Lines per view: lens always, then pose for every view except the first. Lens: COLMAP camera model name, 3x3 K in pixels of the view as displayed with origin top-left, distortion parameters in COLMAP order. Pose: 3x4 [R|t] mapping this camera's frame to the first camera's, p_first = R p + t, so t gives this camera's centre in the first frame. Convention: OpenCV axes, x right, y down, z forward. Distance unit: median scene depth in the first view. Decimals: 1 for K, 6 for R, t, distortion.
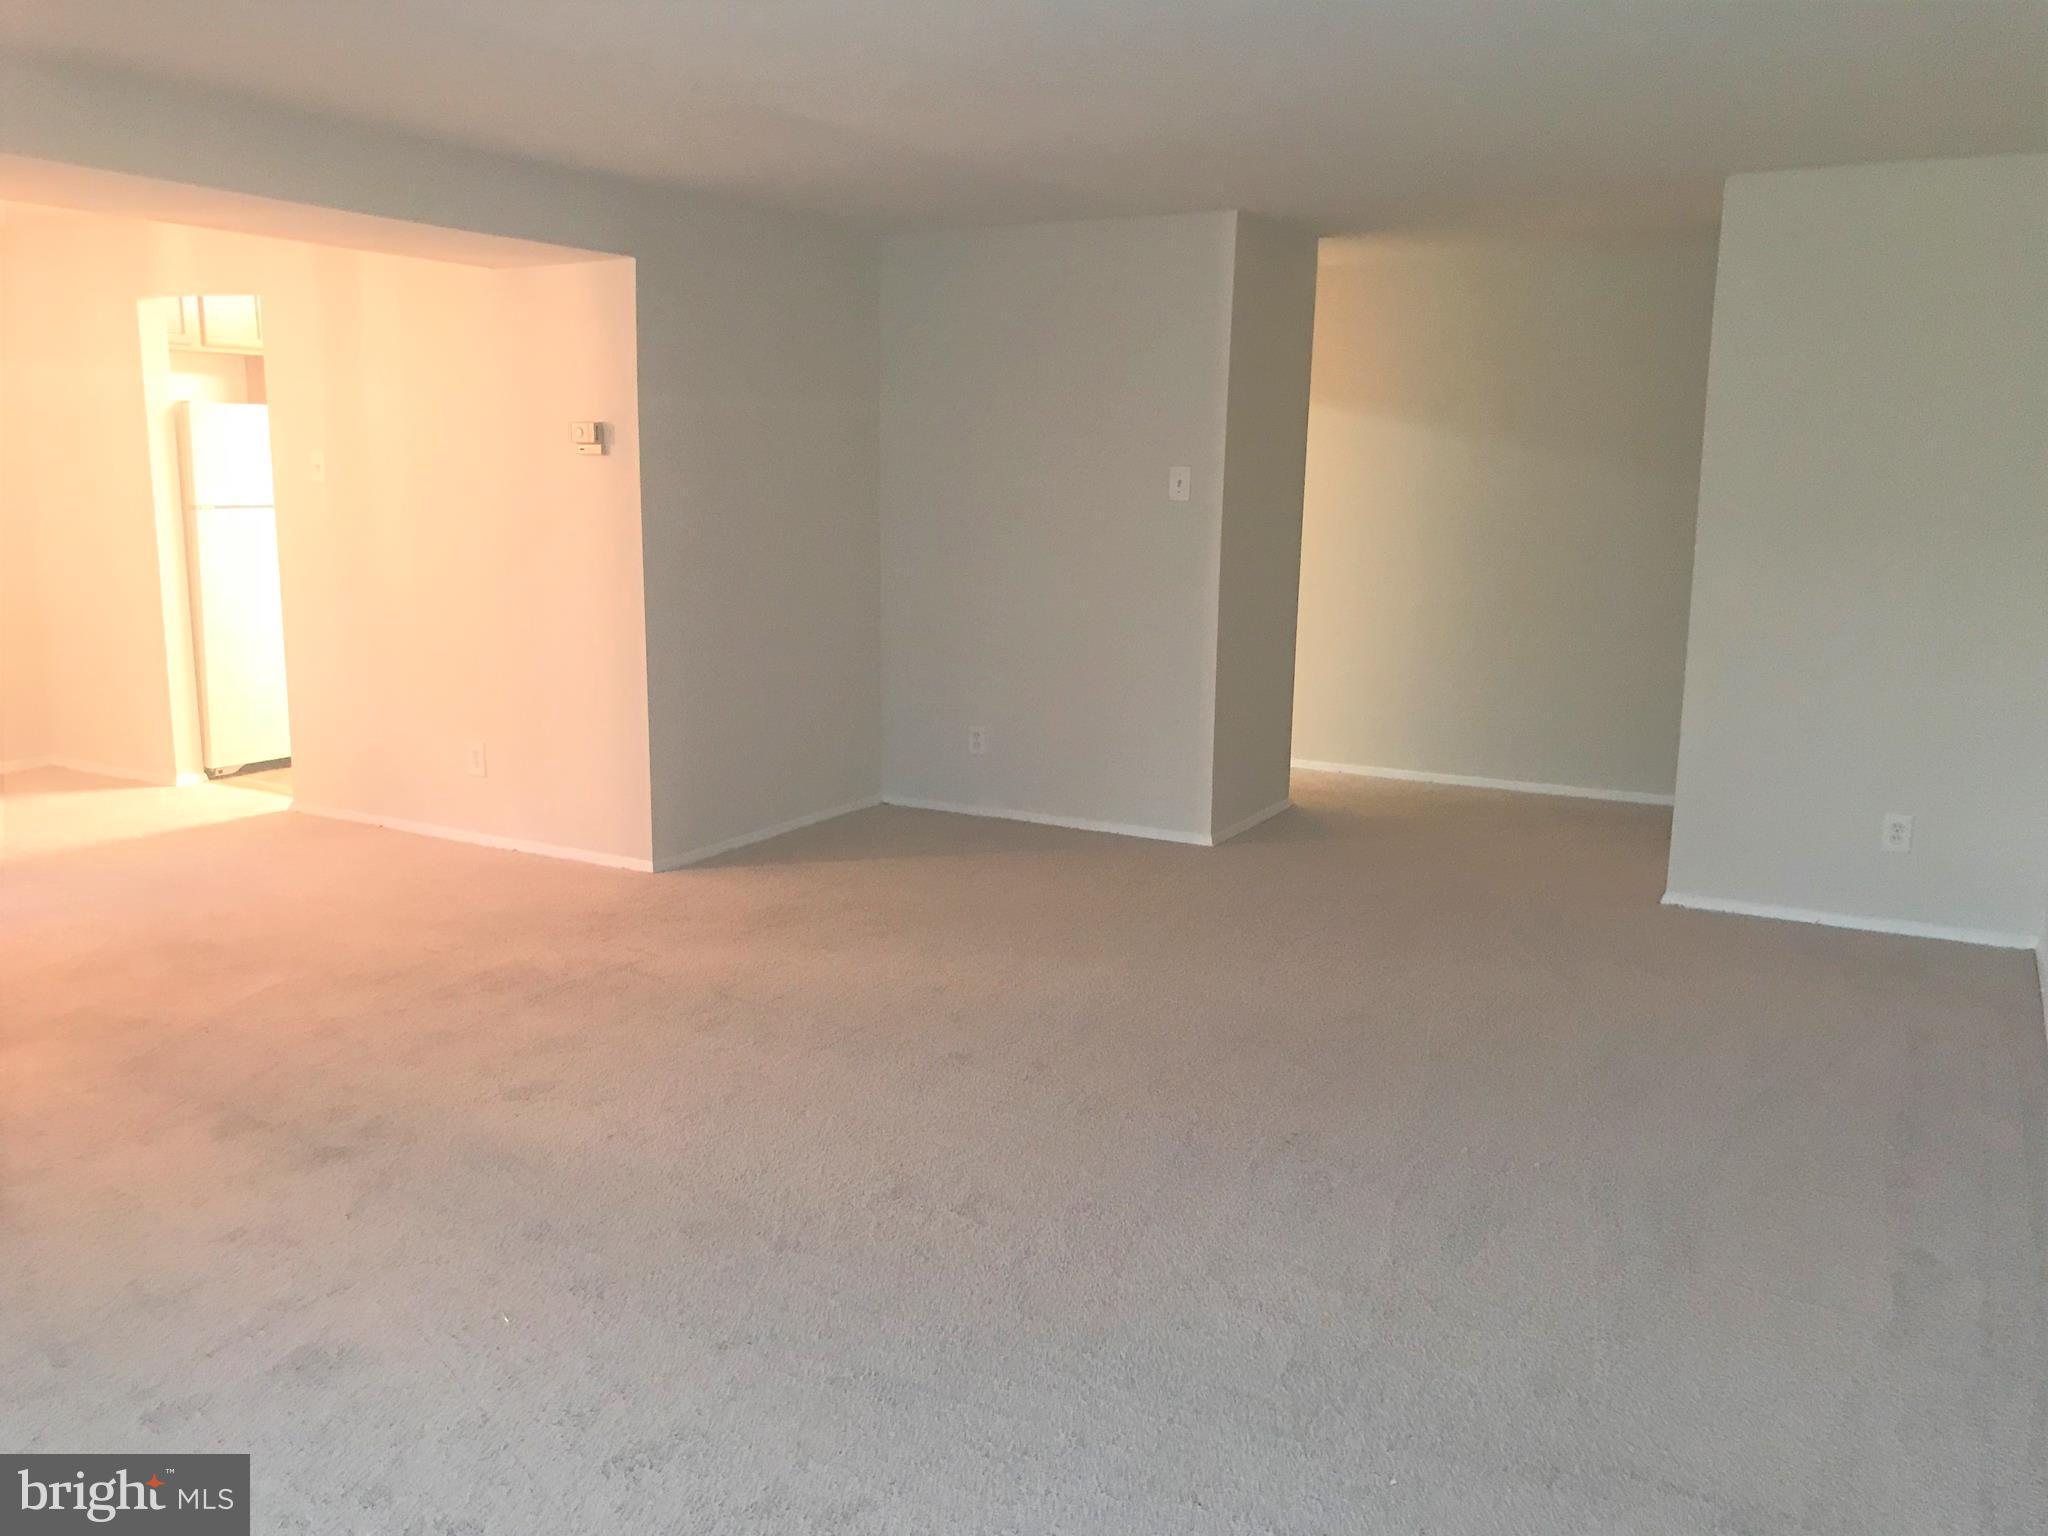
lens RADIAL K [[1673.0, 0, 1024.0], [0, 1673.0, 768.0], [0, 0, 1]] dist [0.036597, -0.000373]
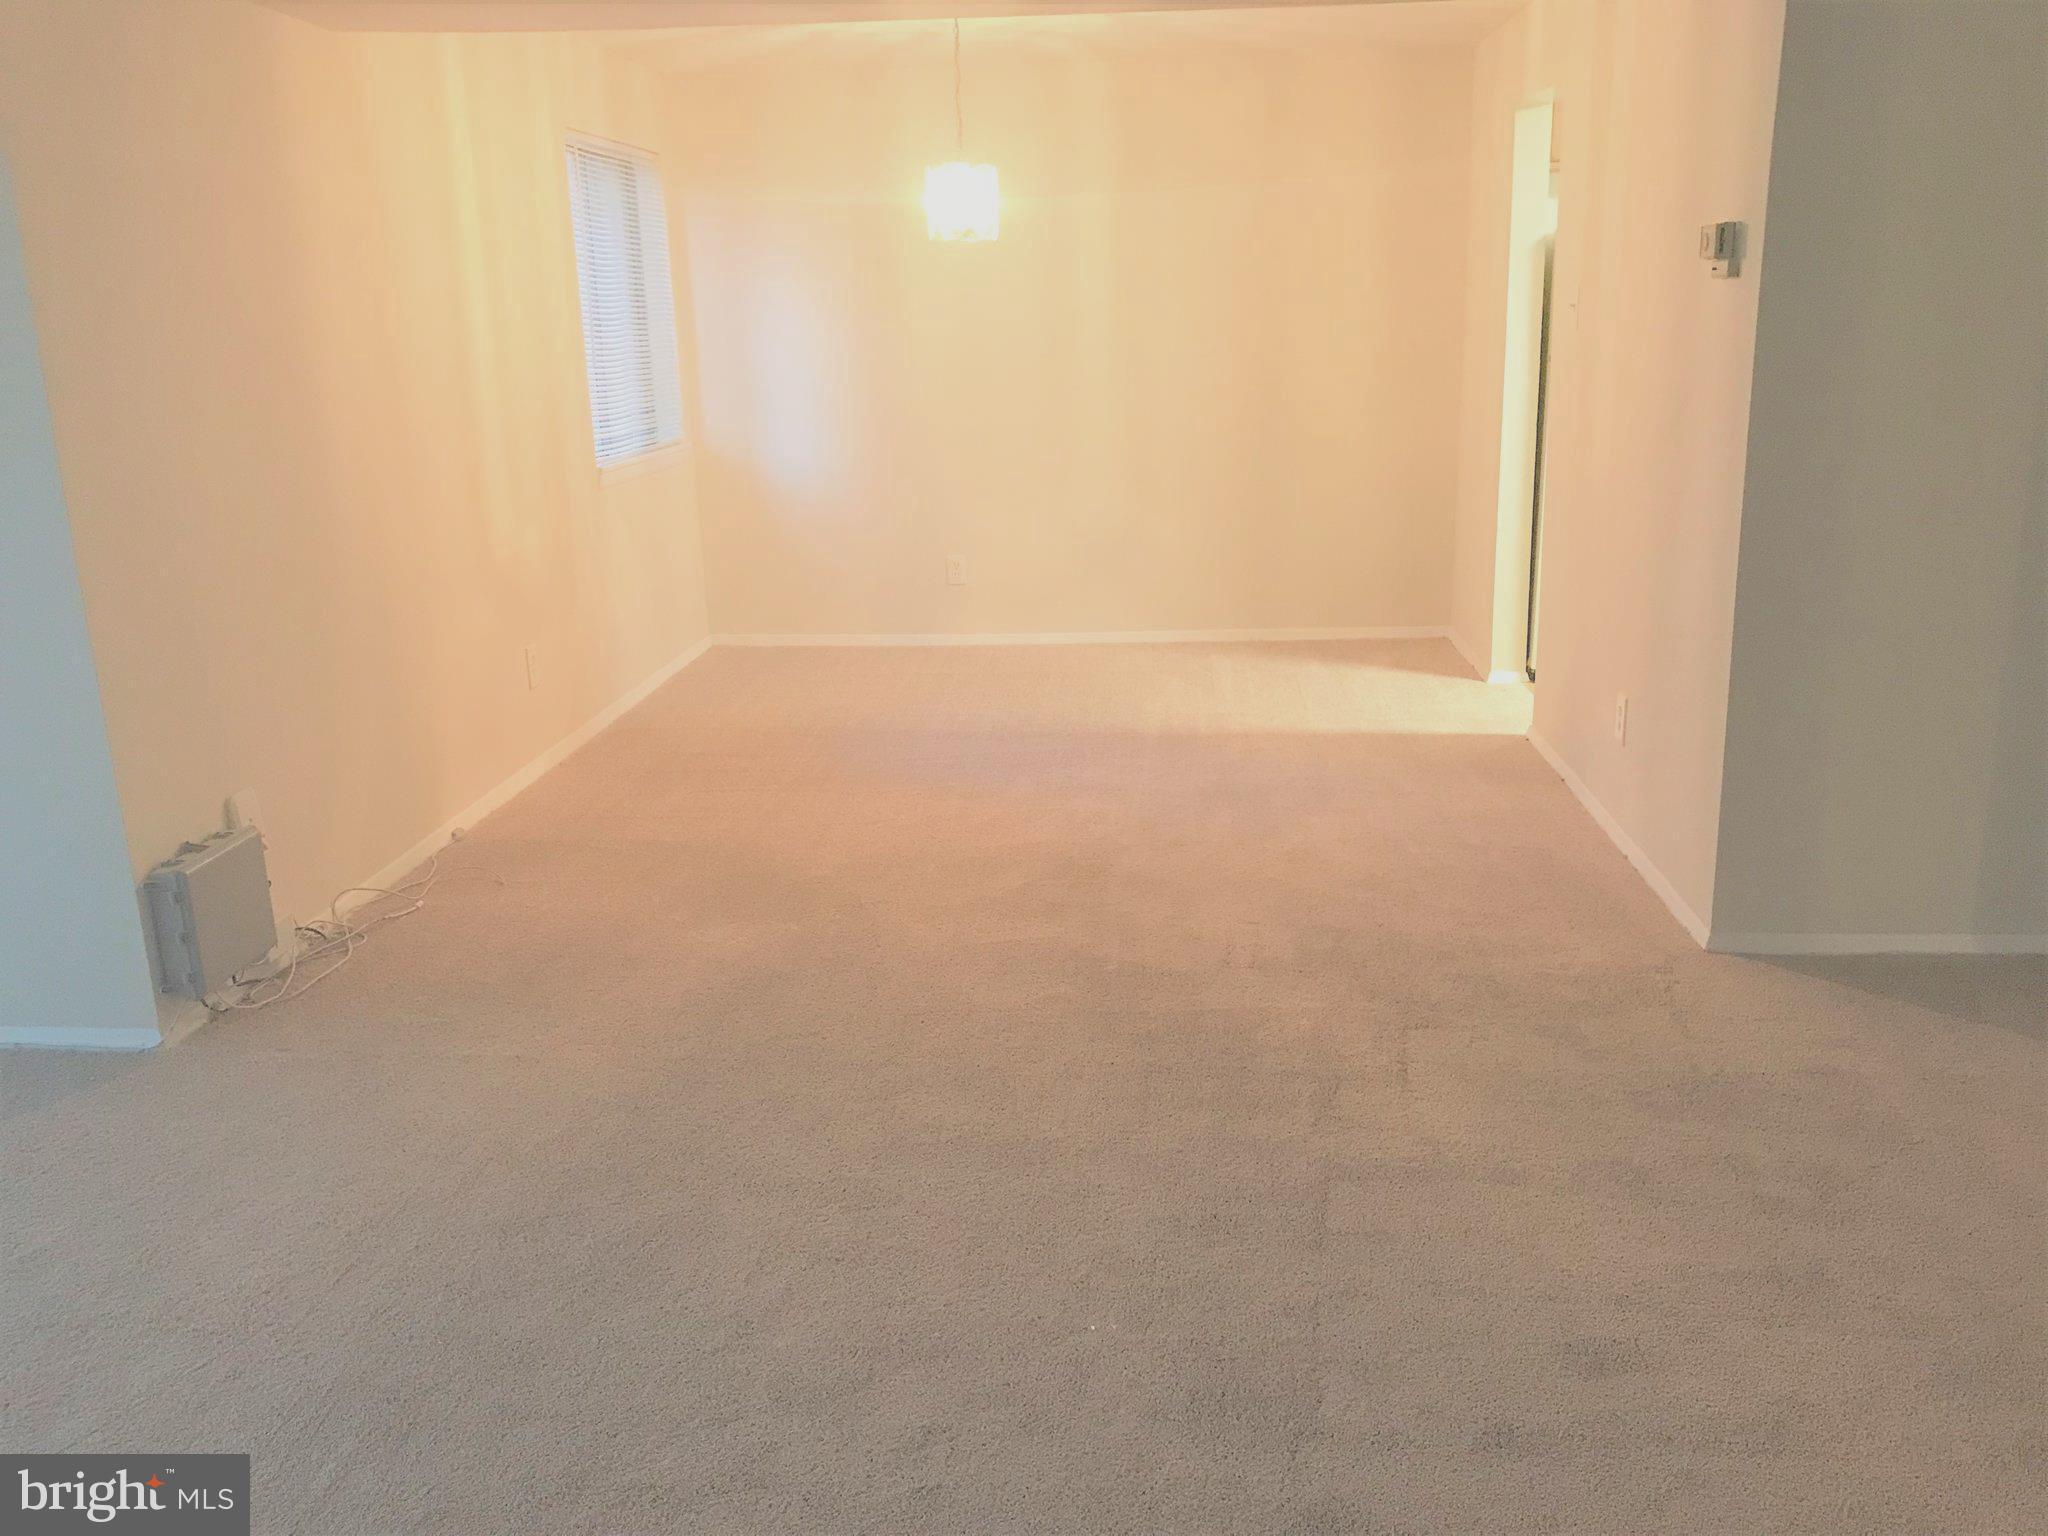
lens RADIAL K [[1673.0, 0, 1024.0], [0, 1673.0, 768.0], [0, 0, 1]] dist [0.036597, -0.000373]
pose [[0.458997, 0.214903, -0.862055, 0.196905], [-0.139966, 0.975678, 0.168704, -0.075710], [0.877343, 0.043224, 0.477912, 0.467721]]
